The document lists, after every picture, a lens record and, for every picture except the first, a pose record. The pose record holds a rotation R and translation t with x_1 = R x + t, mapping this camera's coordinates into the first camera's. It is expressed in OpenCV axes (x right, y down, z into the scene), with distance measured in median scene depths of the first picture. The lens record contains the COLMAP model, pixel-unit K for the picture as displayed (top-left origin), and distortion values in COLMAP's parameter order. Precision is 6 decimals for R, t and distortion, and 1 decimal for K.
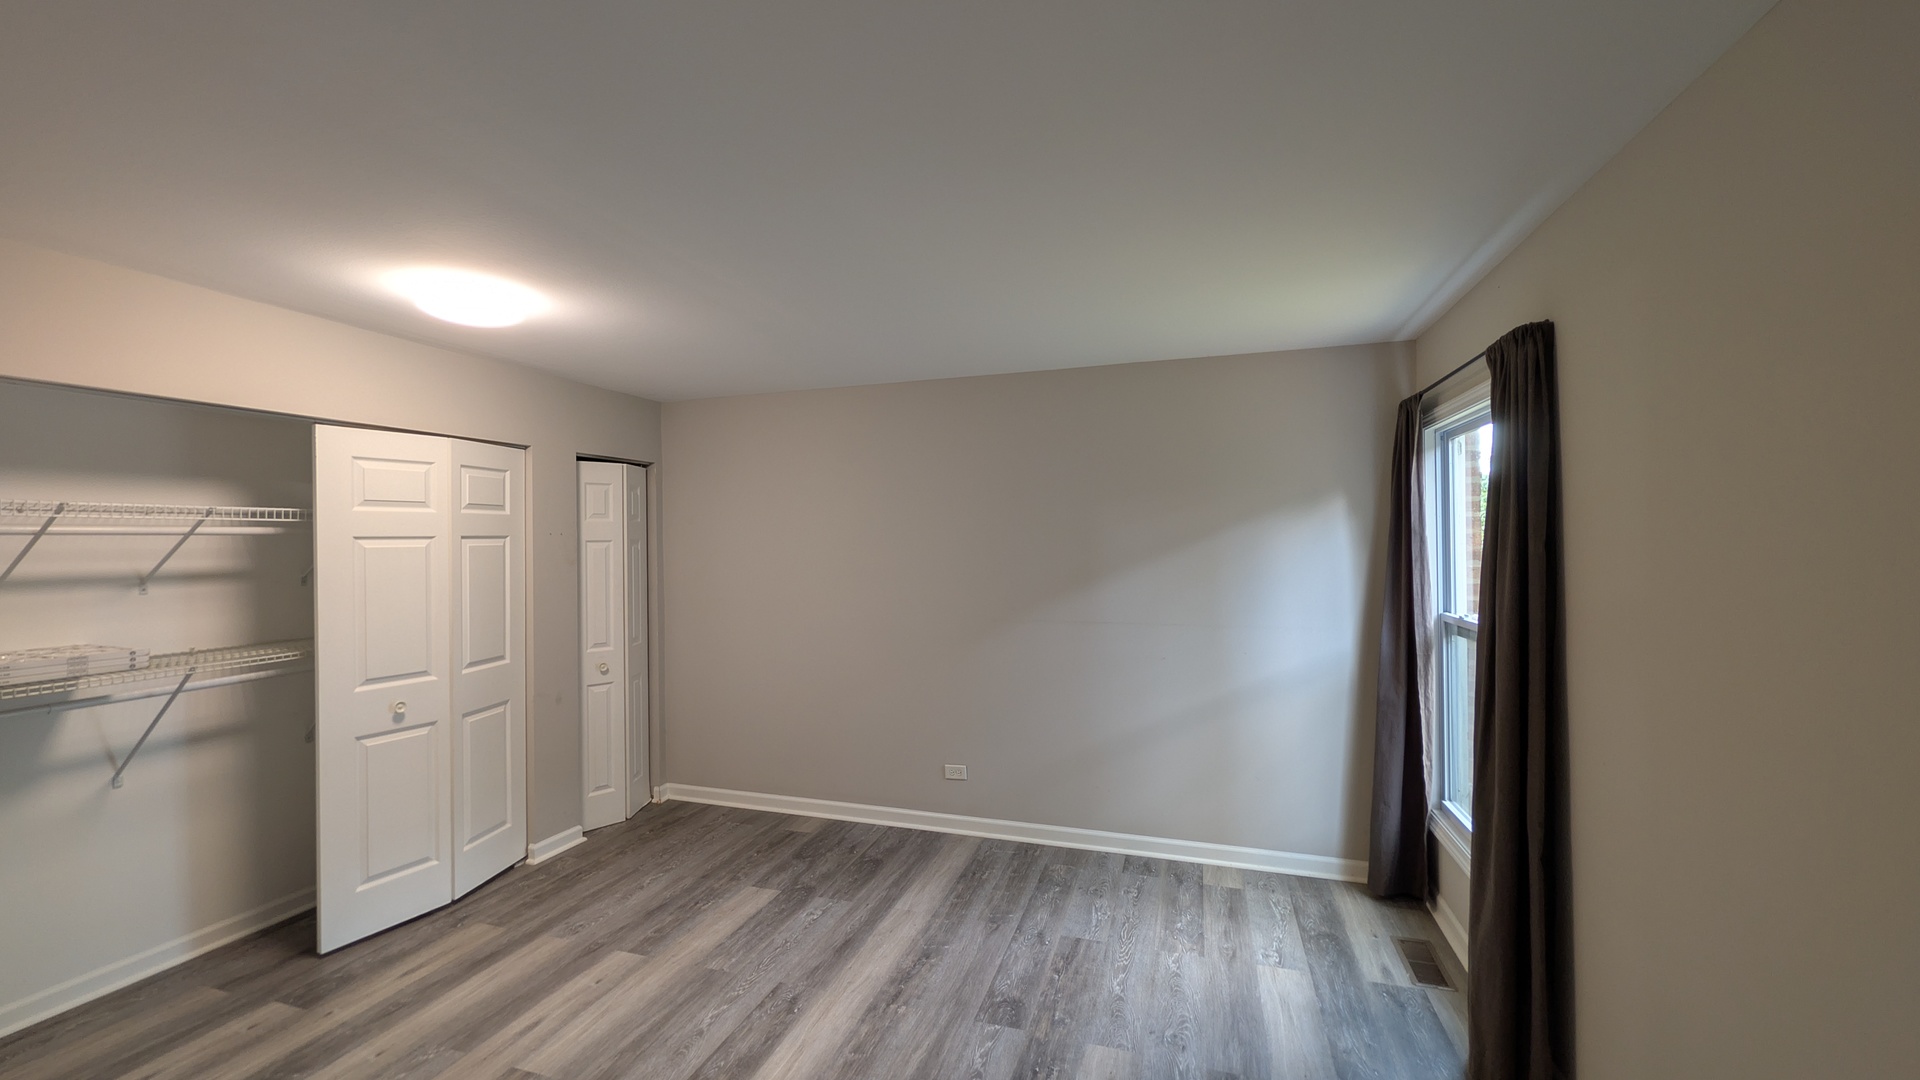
lens RADIAL K [[735.1, 0, 962.7], [0, 735.1, 538.3], [0, 0, 1]] dist [0.000124, 0.000265]
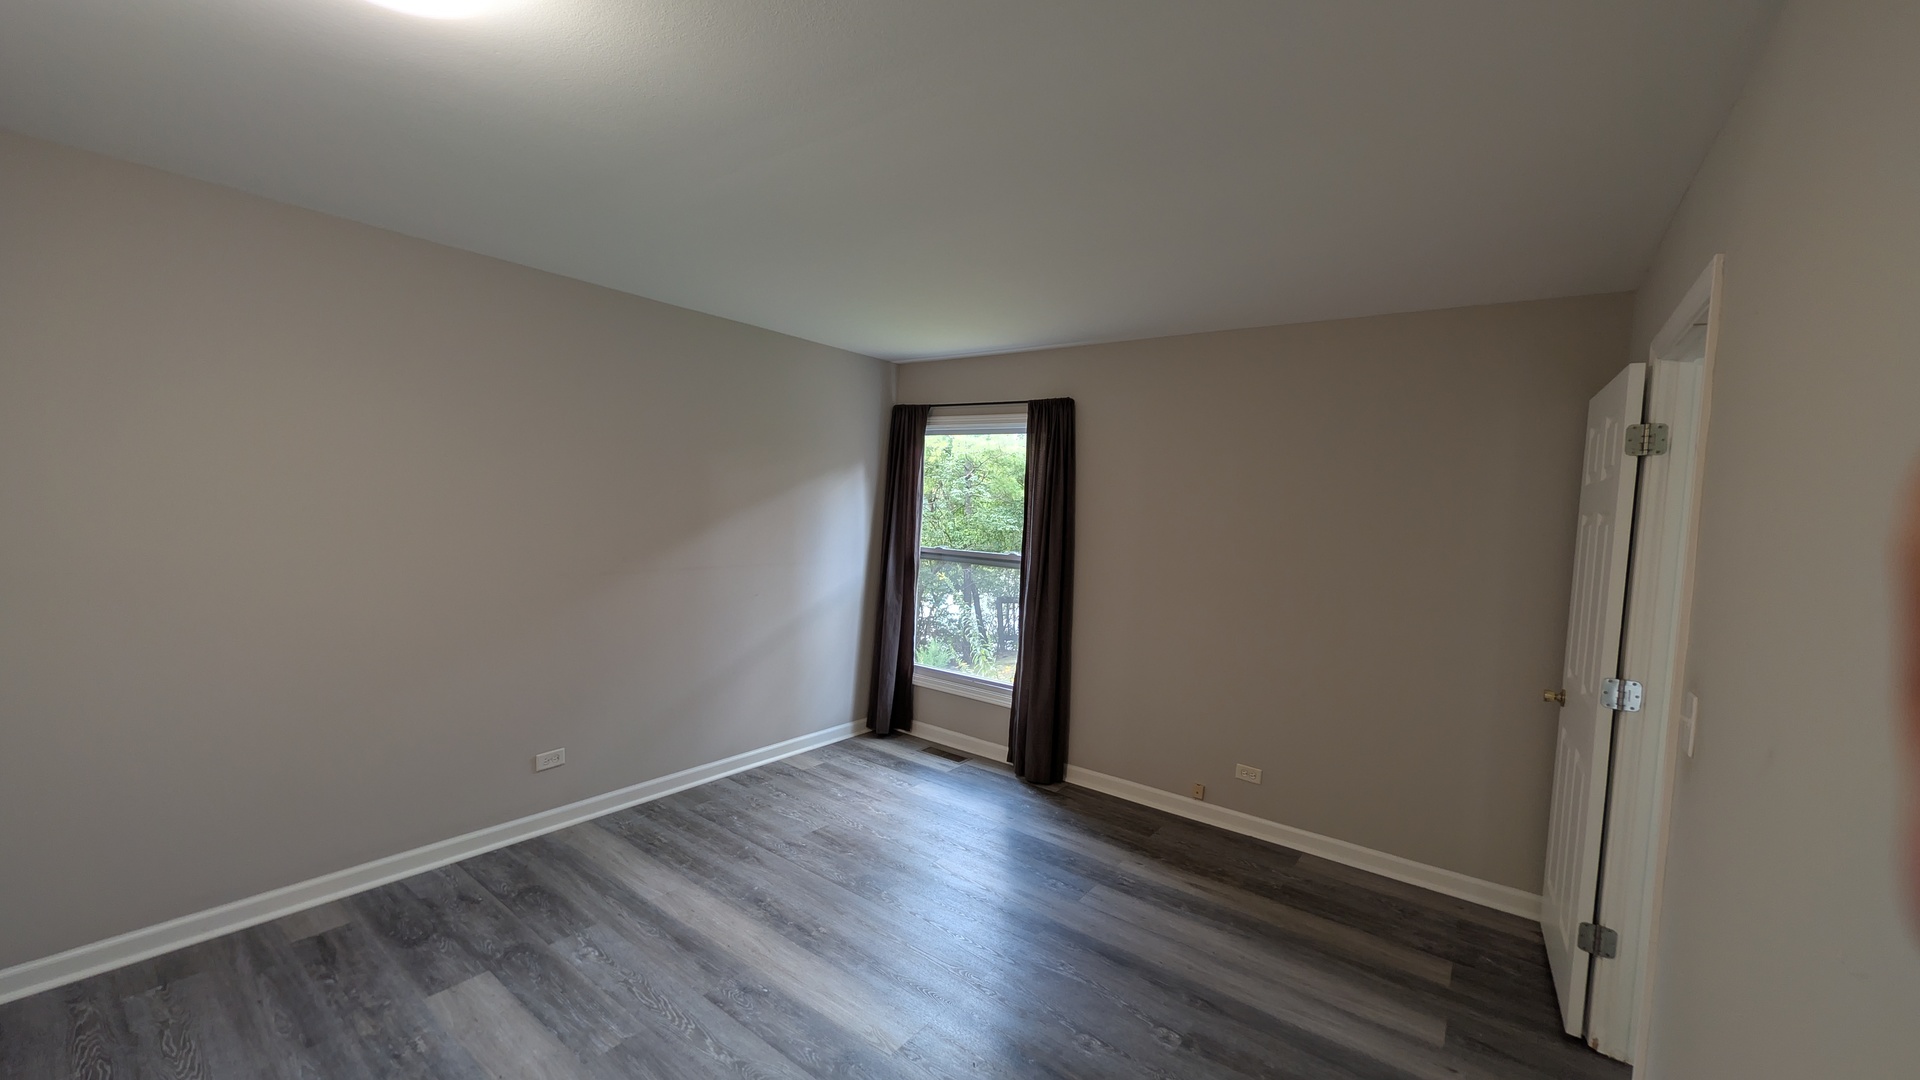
lens RADIAL K [[735.1, 0, 955.1], [0, 735.1, 536.7], [0, 0, 1]] dist [0.000124, 0.000265]
pose [[0.335155, -0.022533, 0.941893, -0.738539], [-0.053019, 0.997679, 0.042733, 0.008295], [-0.940670, -0.064261, 0.333182, 0.360809]]
